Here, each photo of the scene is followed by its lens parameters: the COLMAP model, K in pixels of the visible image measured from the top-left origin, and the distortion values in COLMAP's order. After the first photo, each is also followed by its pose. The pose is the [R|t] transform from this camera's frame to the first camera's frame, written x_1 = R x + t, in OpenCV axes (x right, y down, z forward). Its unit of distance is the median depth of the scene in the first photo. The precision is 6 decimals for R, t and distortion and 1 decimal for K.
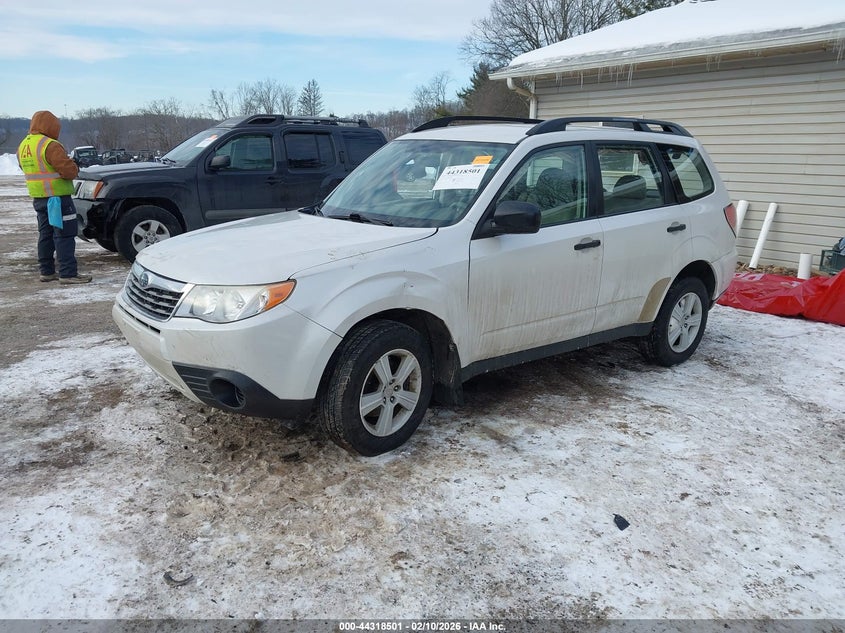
lens RADIAL K [[657.3, 0, 413.9], [0, 657.3, 317.9], [0, 0, 1]] dist [0.073132, -0.110873]
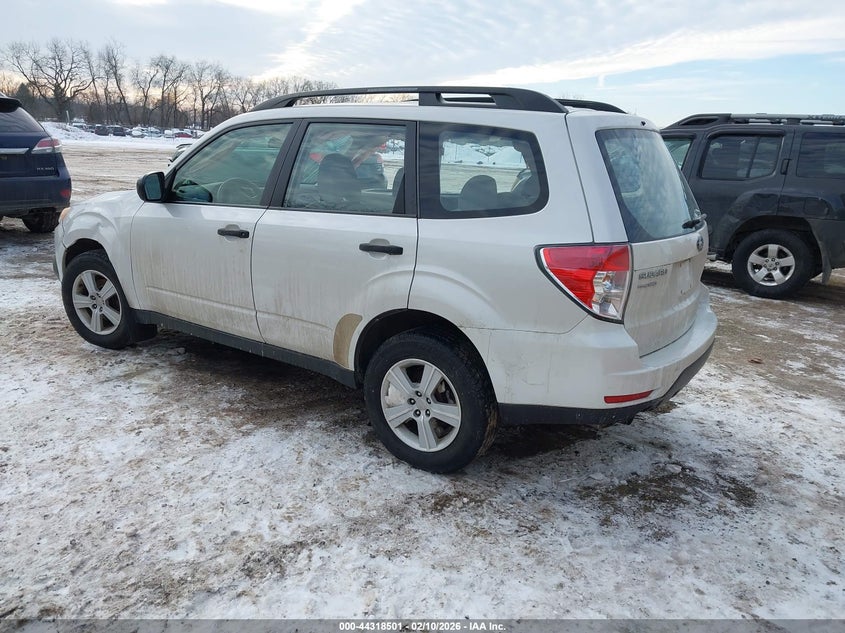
lens RADIAL K [[657.3, 0, 413.9], [0, 657.3, 317.9], [0, 0, 1]] dist [0.073132, -0.110873]
pose [[0.293599, 0.232953, -0.927110, 1.141458], [-0.277500, 0.948858, 0.150539, -0.195025], [0.914764, 0.213075, 0.343229, 0.894841]]
